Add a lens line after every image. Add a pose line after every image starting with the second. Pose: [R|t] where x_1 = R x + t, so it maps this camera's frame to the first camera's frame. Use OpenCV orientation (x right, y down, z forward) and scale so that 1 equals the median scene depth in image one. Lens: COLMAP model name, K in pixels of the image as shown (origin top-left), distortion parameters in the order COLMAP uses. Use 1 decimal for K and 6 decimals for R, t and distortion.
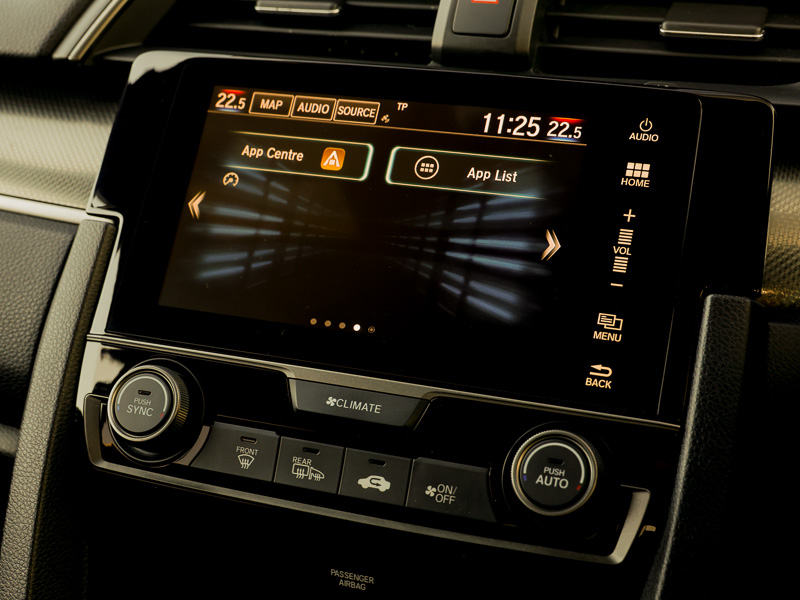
lens RADIAL K [[1417.7, 0, 400.0], [0, 1417.7, 300.0], [0, 0, 1]] dist [0.014645, 0.009840]
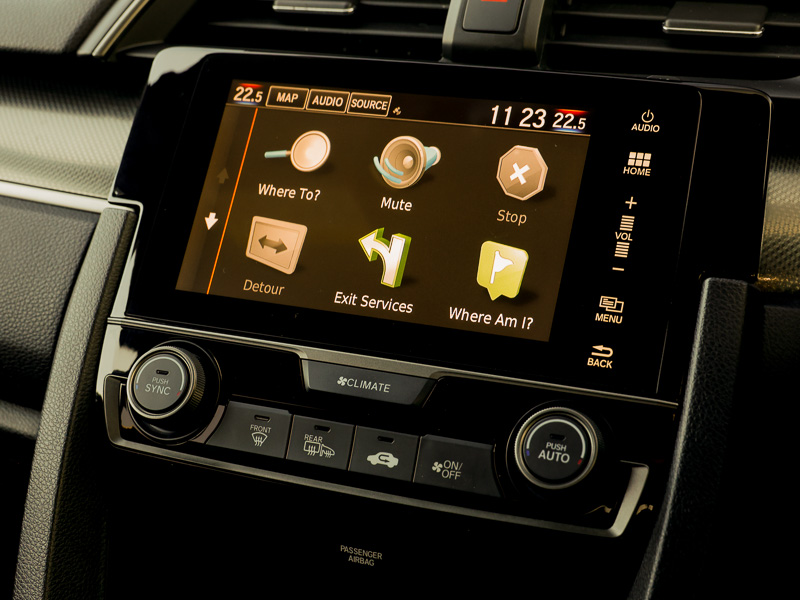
lens RADIAL K [[1417.7, 0, 400.0], [0, 1417.7, 300.0], [0, 0, 1]] dist [0.014645, 0.009840]
pose [[0.999894, 0.007481, -0.012468, 0.006084], [-0.007708, 0.999804, -0.018229, 0.030094], [0.012329, 0.018323, 0.999756, -0.035183]]
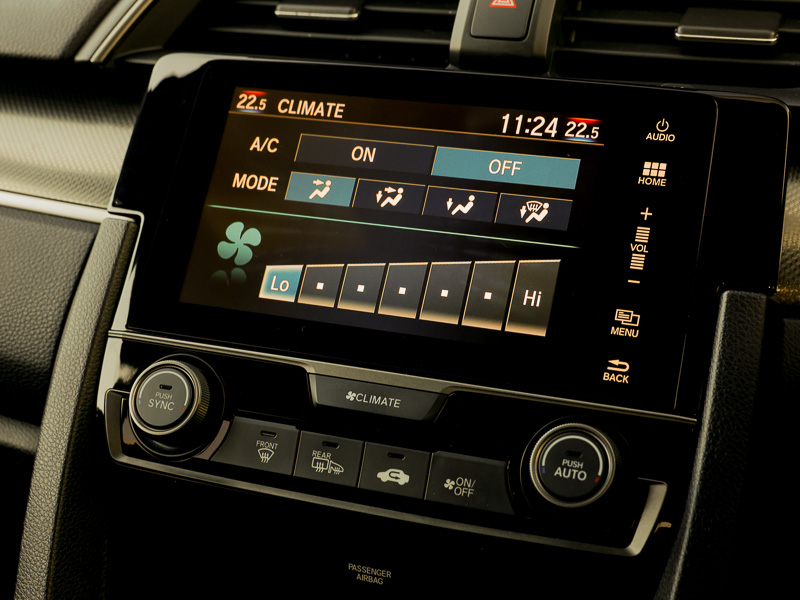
lens RADIAL K [[1417.7, 0, 400.0], [0, 1417.7, 300.0], [0, 0, 1]] dist [0.014645, 0.009840]
pose [[0.999980, 0.005997, 0.002124, -0.015591], [-0.005956, 0.999805, -0.018819, 0.021267], [-0.002236, 0.018806, 0.999821, -0.013223]]
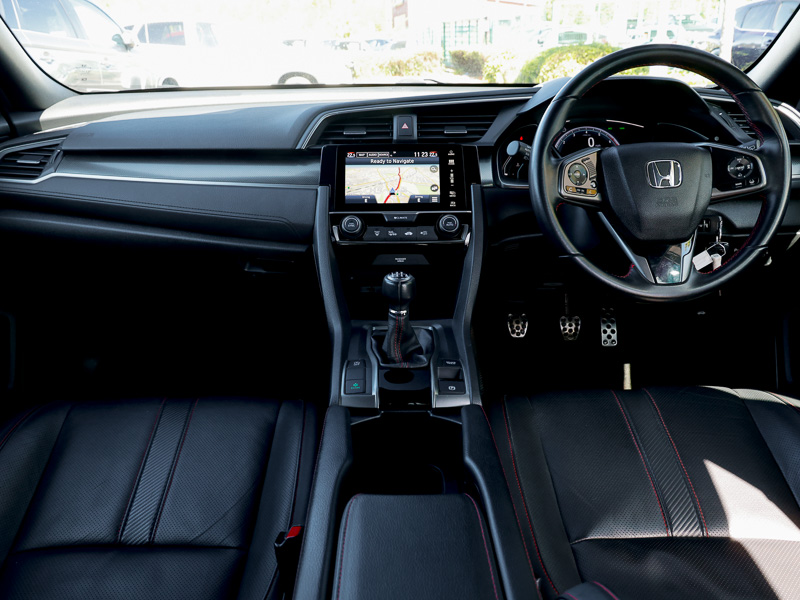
lens RADIAL K [[639.8, 0, 400.0], [0, 639.8, 300.0], [0, 0, 1]] dist [0.018655, -0.002865]
pose [[0.927220, -0.140673, 0.347094, -0.754550], [0.133224, 0.990047, 0.045363, 0.233038], [-0.350021, 0.004180, 0.936733, -0.879874]]
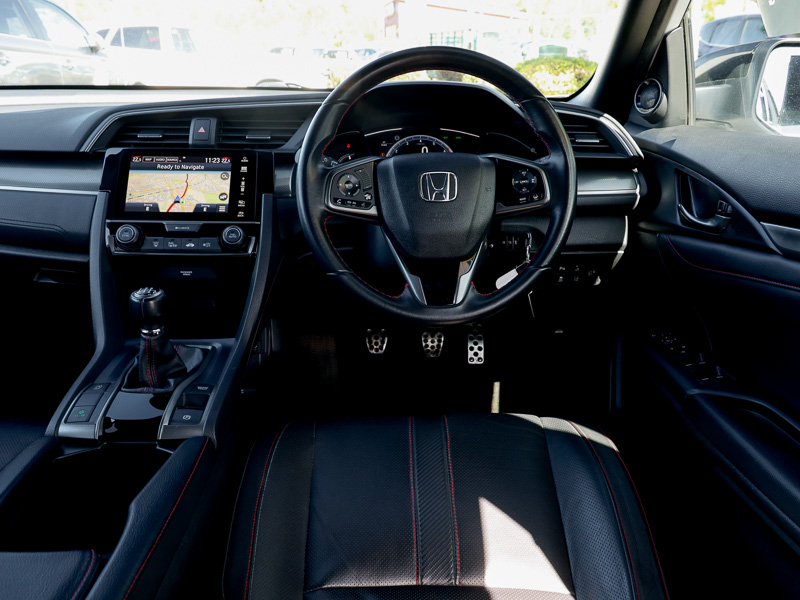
lens RADIAL K [[626.1, 0, 400.0], [0, 626.1, 300.0], [0, 0, 1]] dist [0.017493, 0.002124]
pose [[0.928641, -0.122137, 0.350297, -0.107578], [0.115832, 0.992504, 0.038983, 0.278546], [-0.352432, 0.004375, 0.935827, -0.932748]]
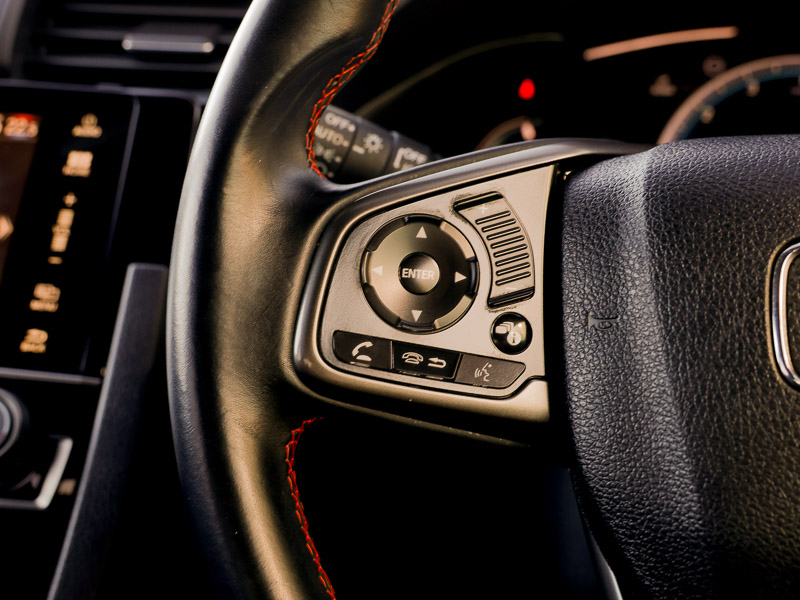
lens RADIAL K [[1417.7, 0, 400.0], [0, 1417.7, 300.0], [0, 0, 1]] dist [0.014645, 0.009840]
pose [[0.991772, -0.019382, 0.126543, 0.262837], [0.028451, 0.997123, -0.070261, 0.100000], [-0.124817, 0.073283, 0.989470, -0.125929]]
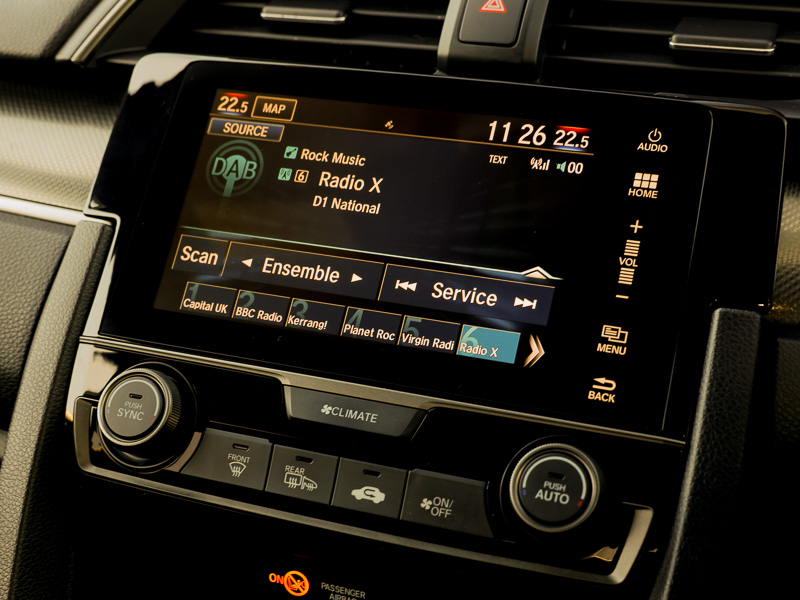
lens RADIAL K [[1339.0, 0, 400.0], [0, 1339.0, 300.0], [0, 0, 1]] dist [0.029063, -0.077847]
pose [[0.999661, 0.025843, 0.003015, -0.002550], [-0.025761, 0.999362, -0.024719, 0.017218], [-0.003652, 0.024632, 0.999690, 0.074158]]
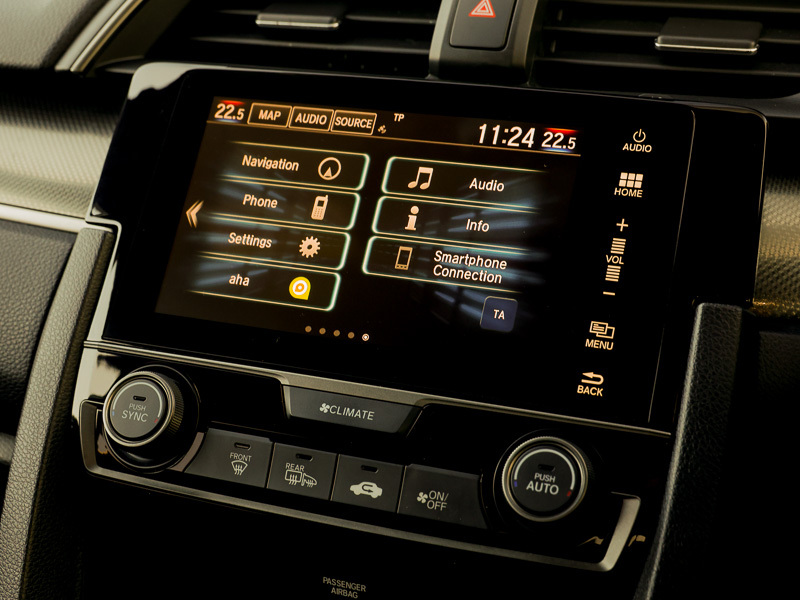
lens RADIAL K [[1417.7, 0, 400.0], [0, 1417.7, 300.0], [0, 0, 1]] dist [0.014645, 0.009840]
pose [[0.999931, 0.008638, -0.007929, 0.011888], [-0.008833, 0.999649, -0.024966, 0.019126], [0.007710, 0.025034, 0.999657, -0.005387]]
